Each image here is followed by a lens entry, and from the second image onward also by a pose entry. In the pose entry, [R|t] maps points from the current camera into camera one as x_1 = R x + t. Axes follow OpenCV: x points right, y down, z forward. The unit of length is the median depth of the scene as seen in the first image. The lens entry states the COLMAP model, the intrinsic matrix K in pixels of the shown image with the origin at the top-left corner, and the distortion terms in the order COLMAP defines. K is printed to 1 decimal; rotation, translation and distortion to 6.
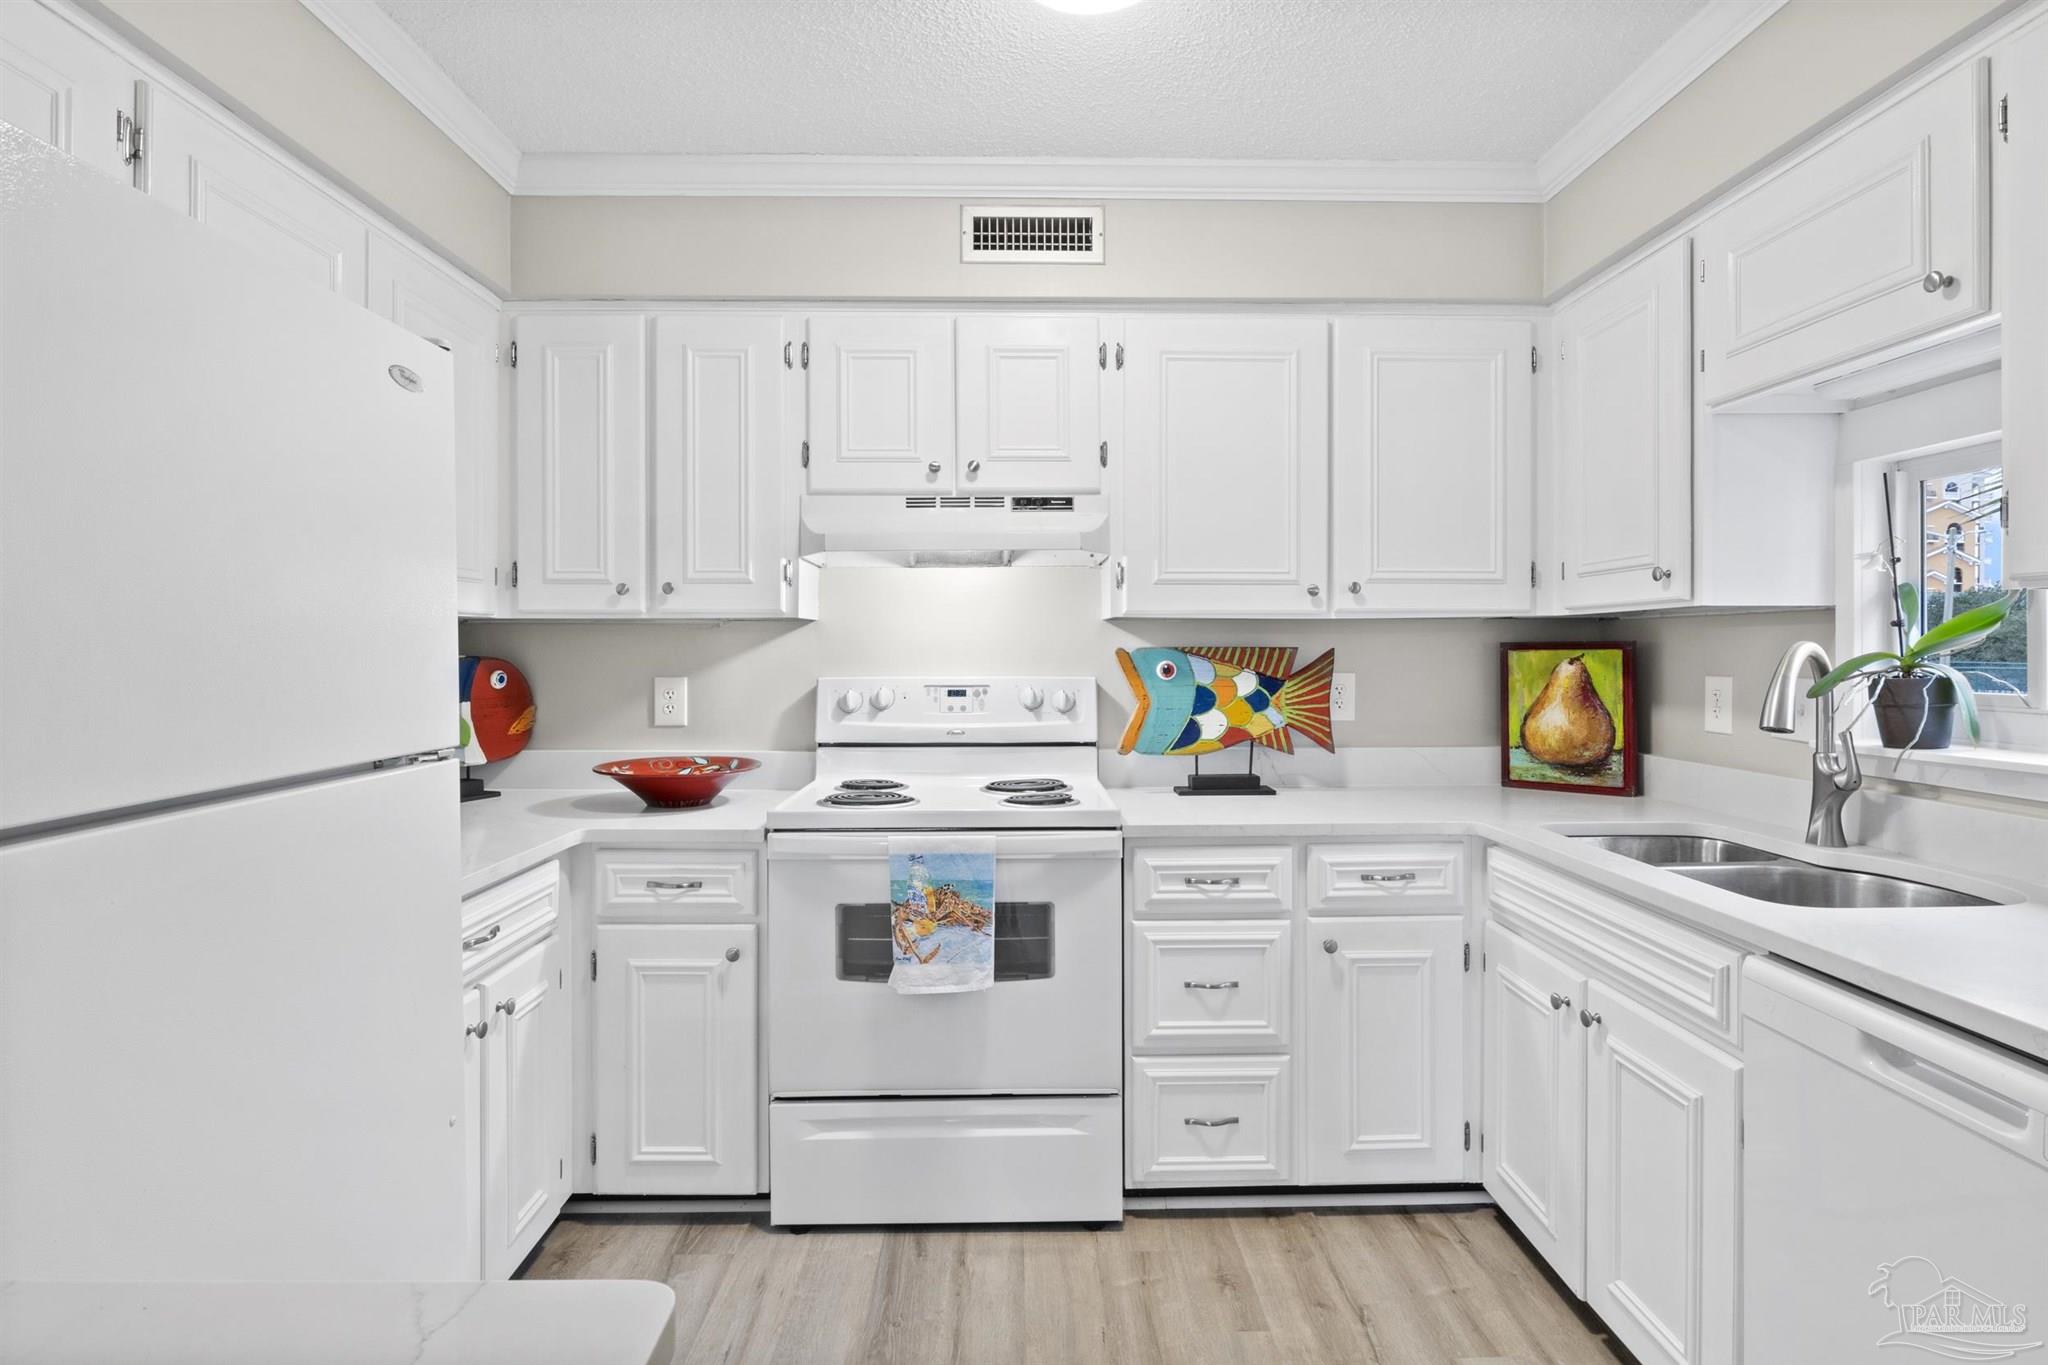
lens RADIAL K [[1028.0, 0, 1026.5], [0, 1028.0, 656.3], [0, 0, 1]] dist [-0.001696, -0.001155]
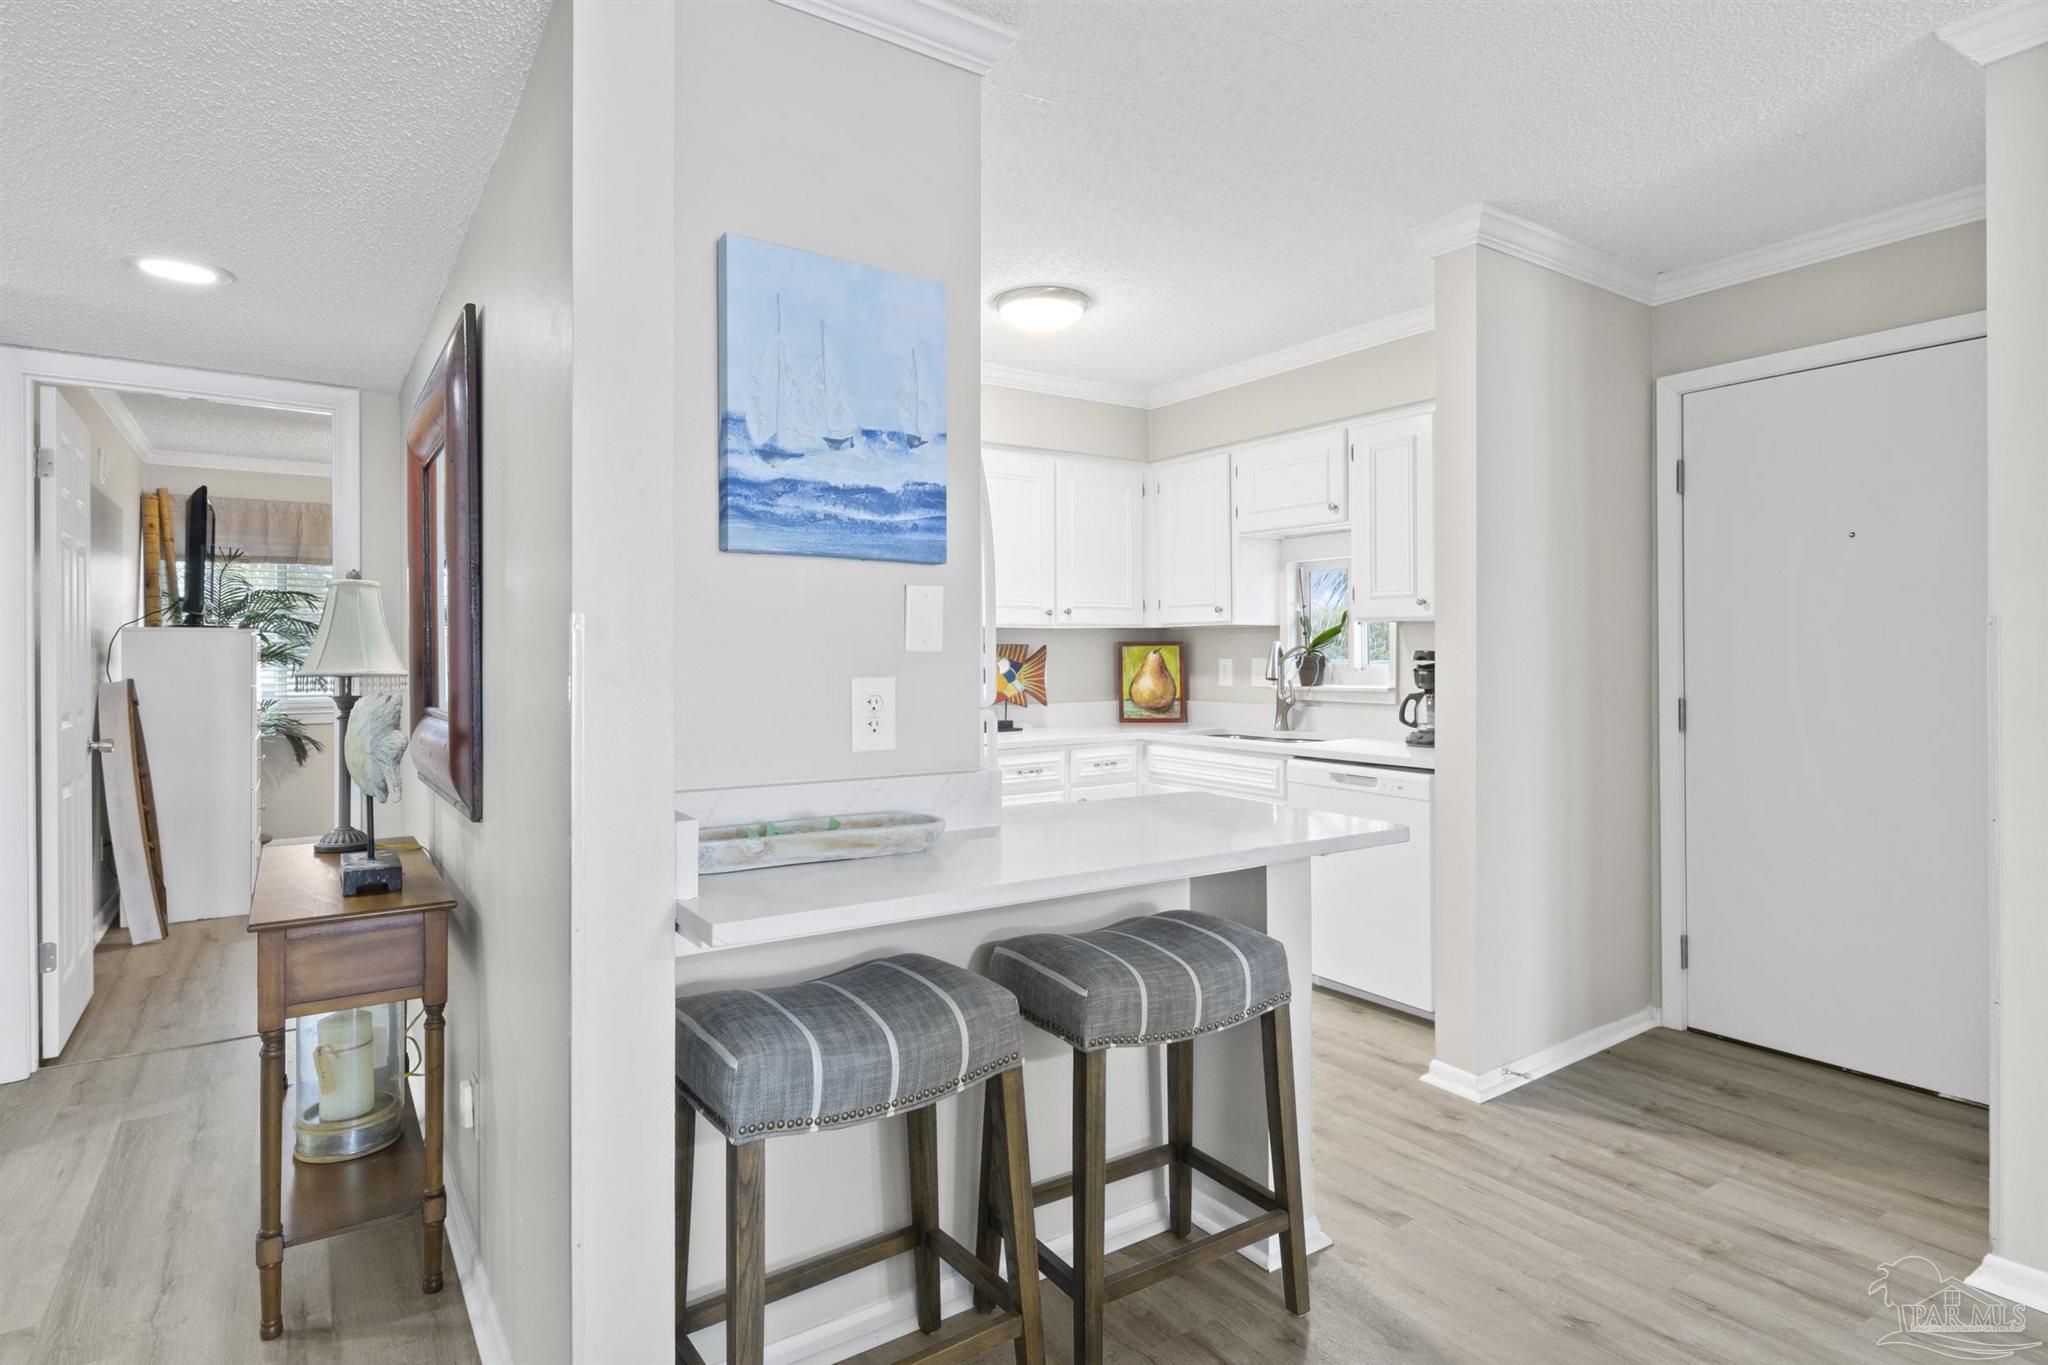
lens RADIAL K [[1089.3, 0, 1025.3], [0, 1089.3, 647.7], [0, 0, 1]] dist [0.000217, 0.000016]
pose [[0.839357, -0.001831, 0.543578, -0.753034], [0.007477, 0.999939, -0.008178, 0.011611], [-0.543530, 0.010929, 0.839319, -0.536149]]
